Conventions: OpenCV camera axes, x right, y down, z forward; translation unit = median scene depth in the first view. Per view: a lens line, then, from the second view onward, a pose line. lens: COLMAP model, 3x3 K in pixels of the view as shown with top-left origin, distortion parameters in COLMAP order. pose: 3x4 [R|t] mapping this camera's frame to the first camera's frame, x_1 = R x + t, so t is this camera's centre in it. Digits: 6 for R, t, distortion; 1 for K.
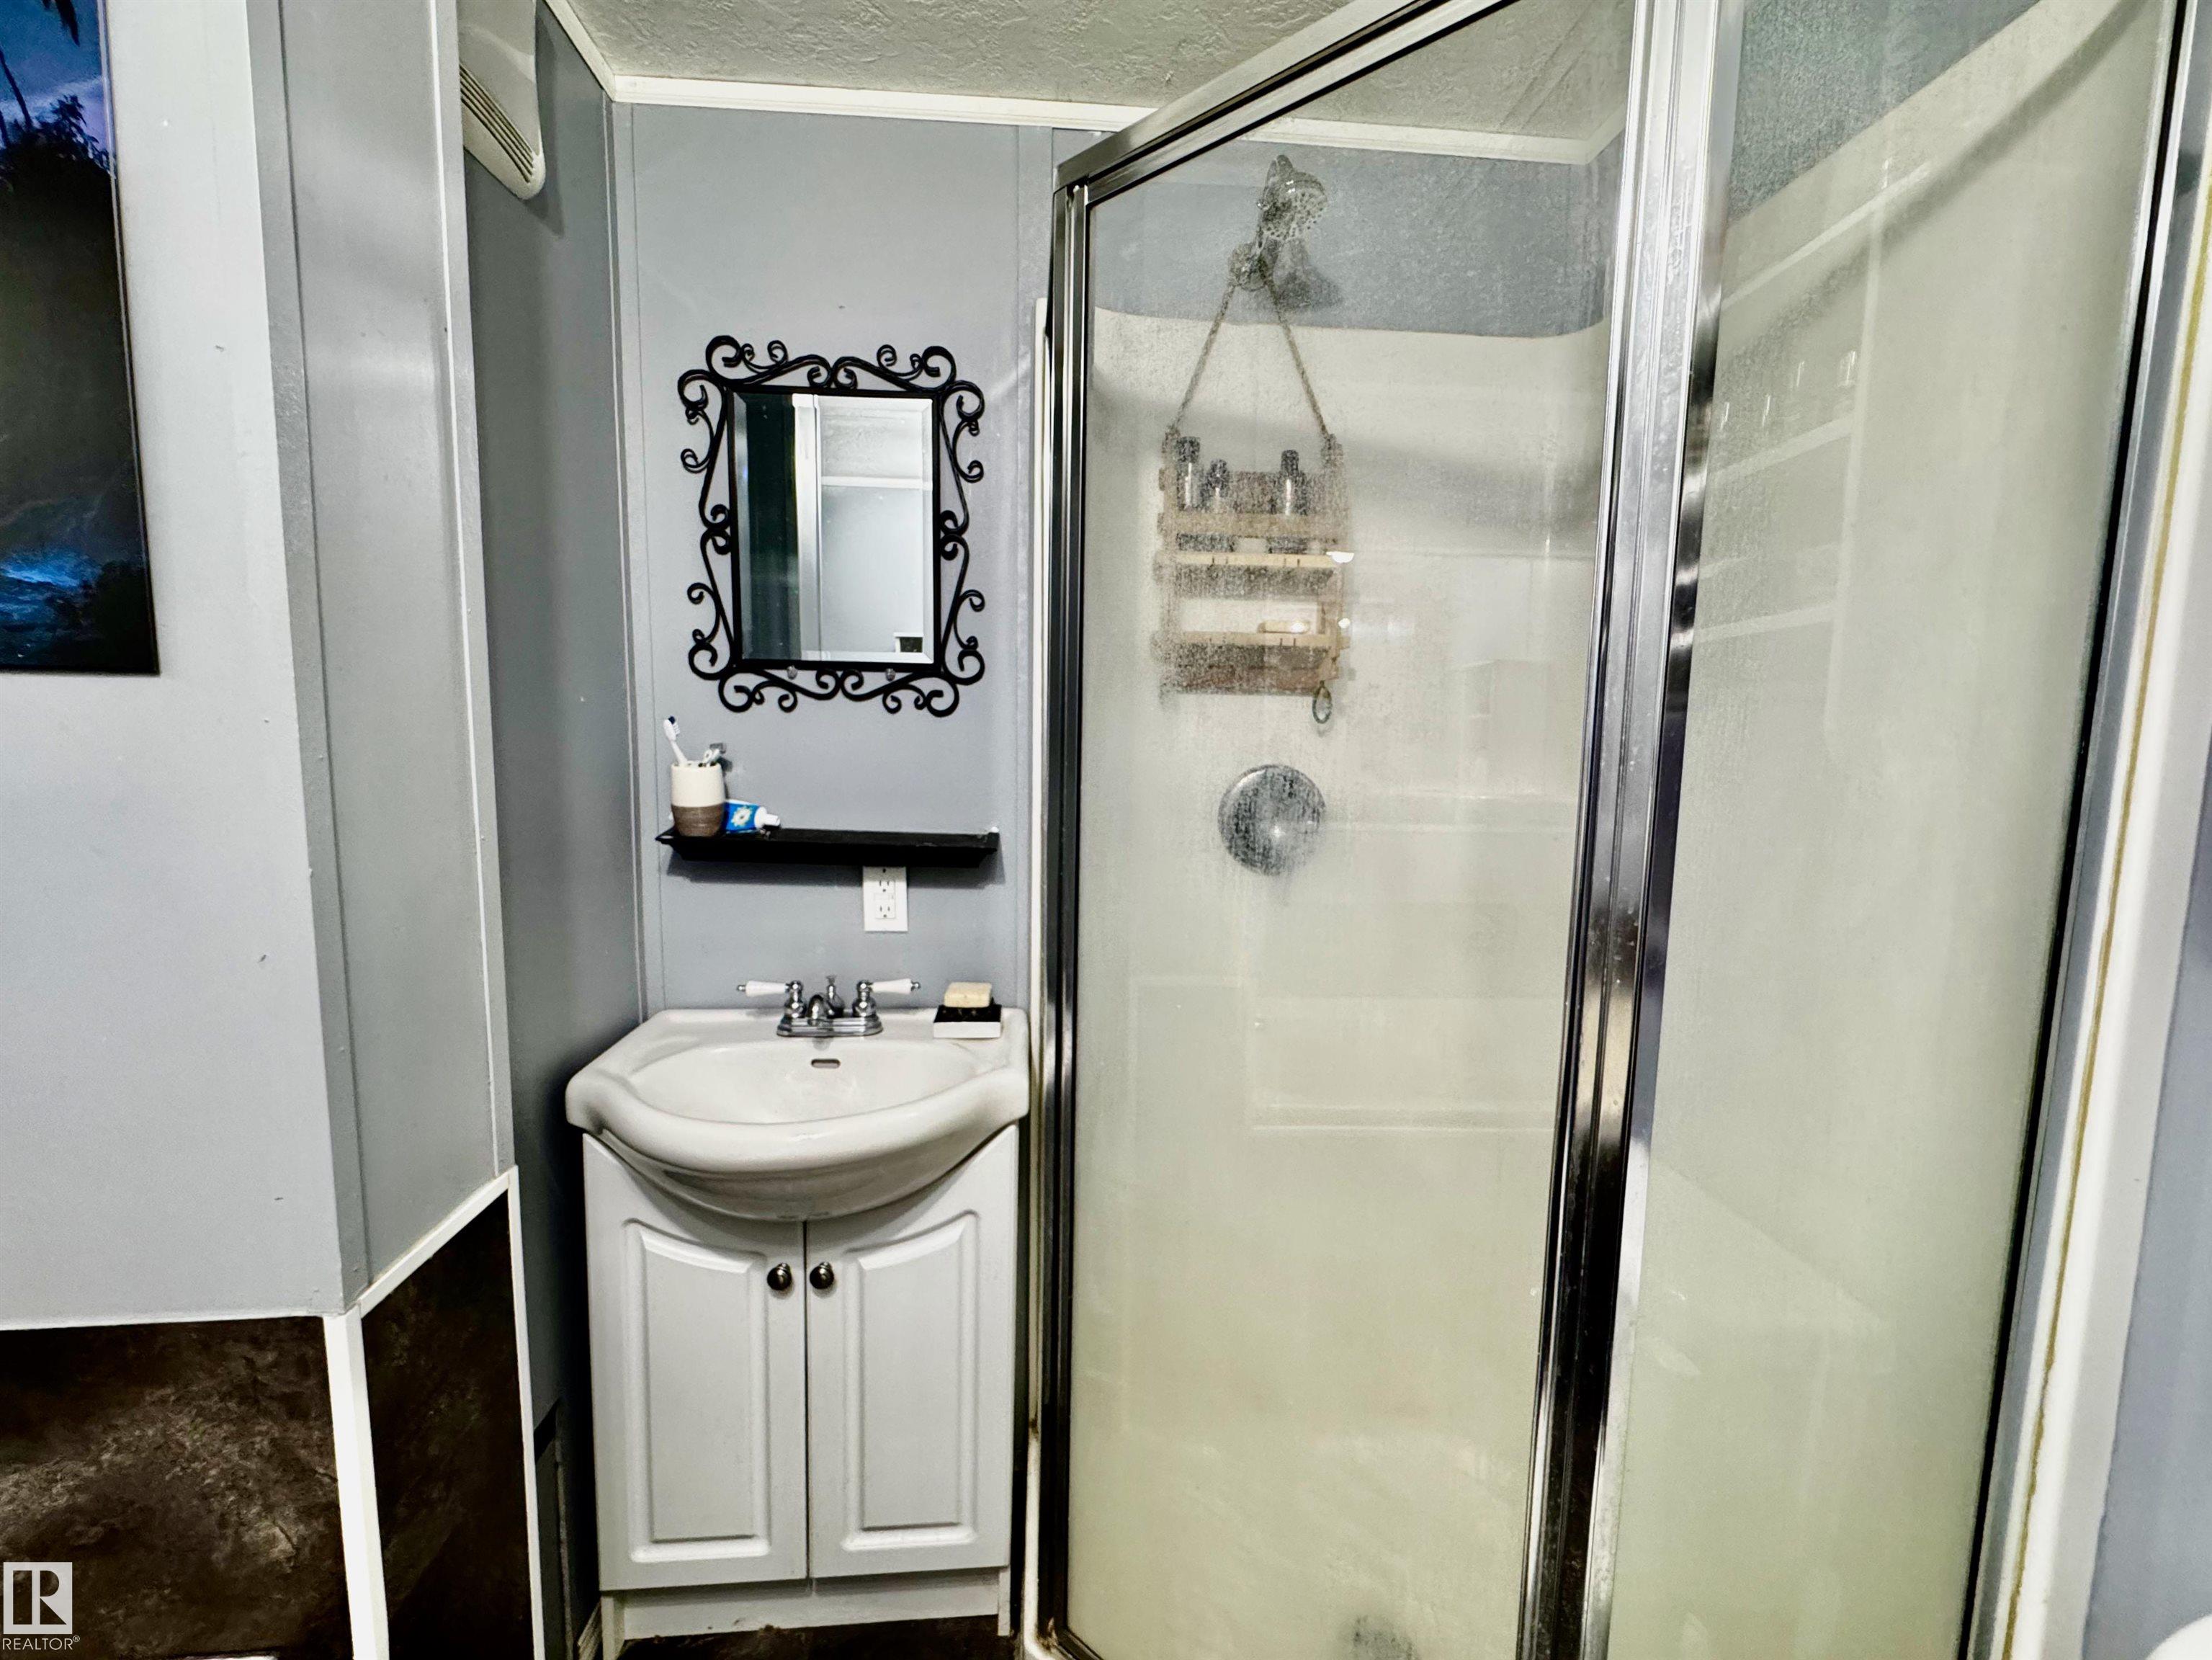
lens RADIAL K [[890.2, 0, 1091.0], [0, 890.2, 824.6], [0, 0, 1]] dist [-0.003276, 0.000479]
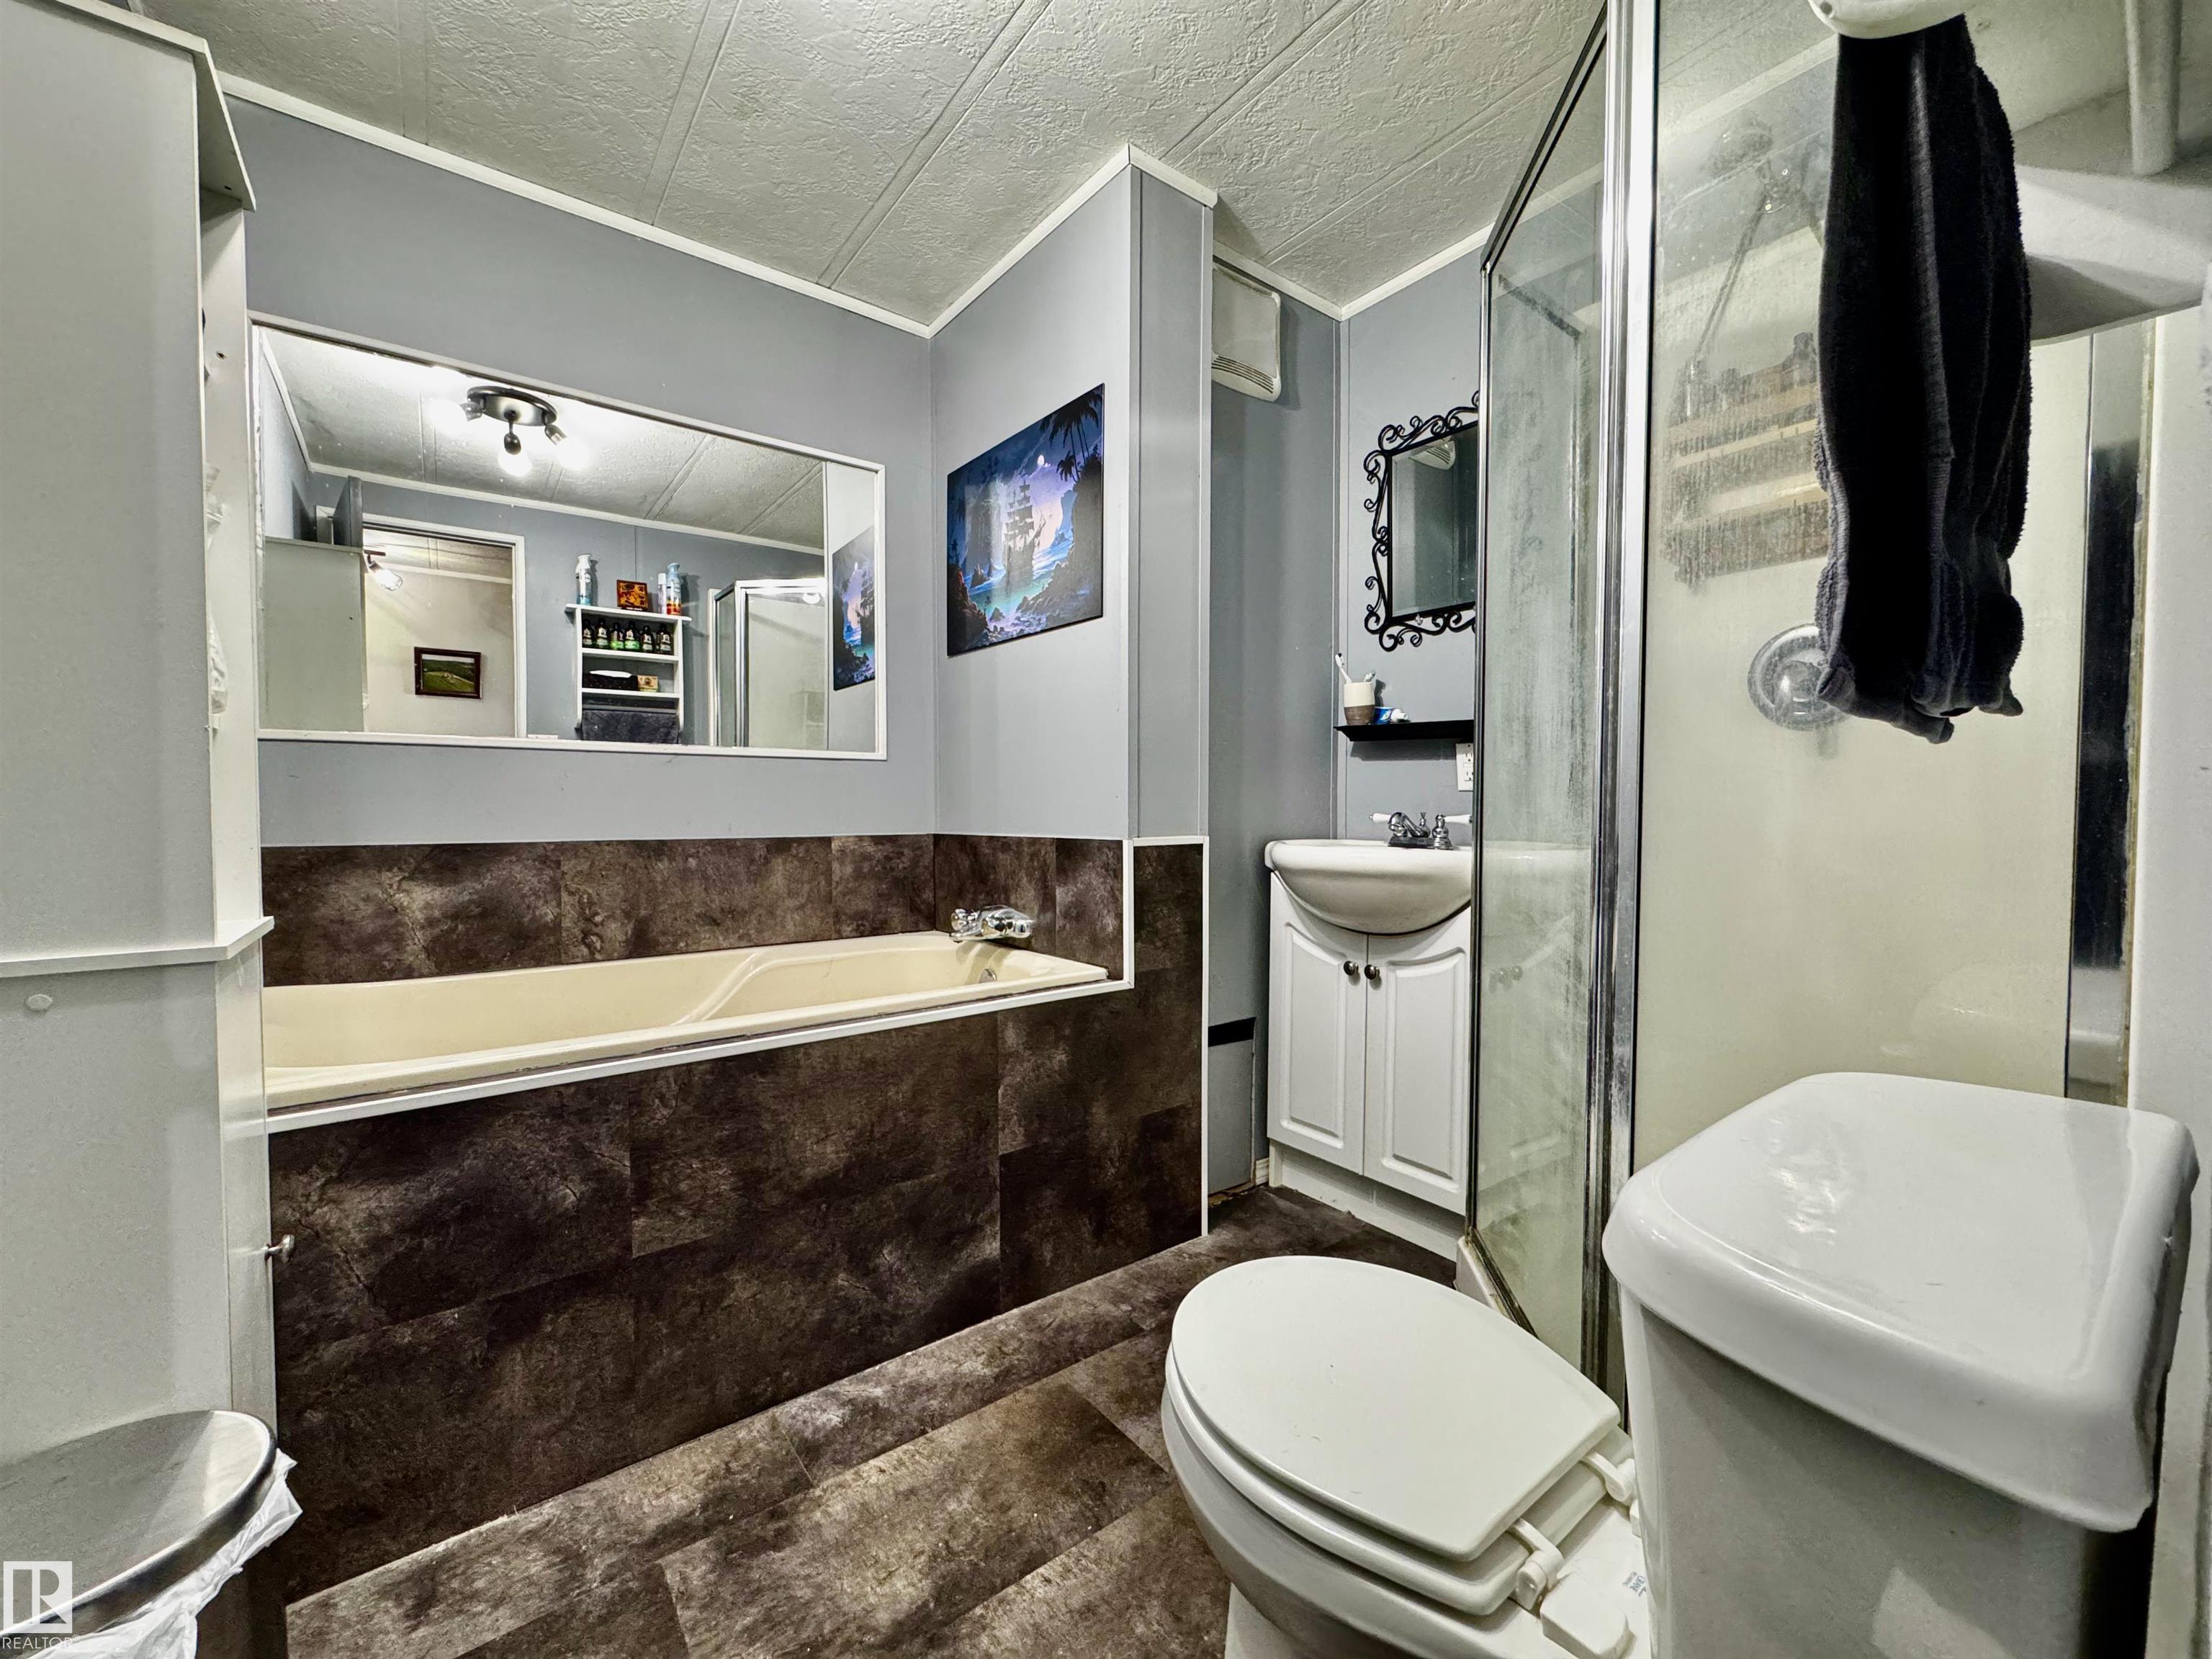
lens RADIAL K [[890.1, 0, 1123.9], [0, 890.1, 824.2], [0, 0, 1]] dist [-0.003276, 0.000479]
pose [[0.554857, 0.001370, -0.831945, 0.689995], [-0.075550, 0.995950, -0.048747, 0.306864], [0.828508, 0.089901, 0.552713, -0.254733]]
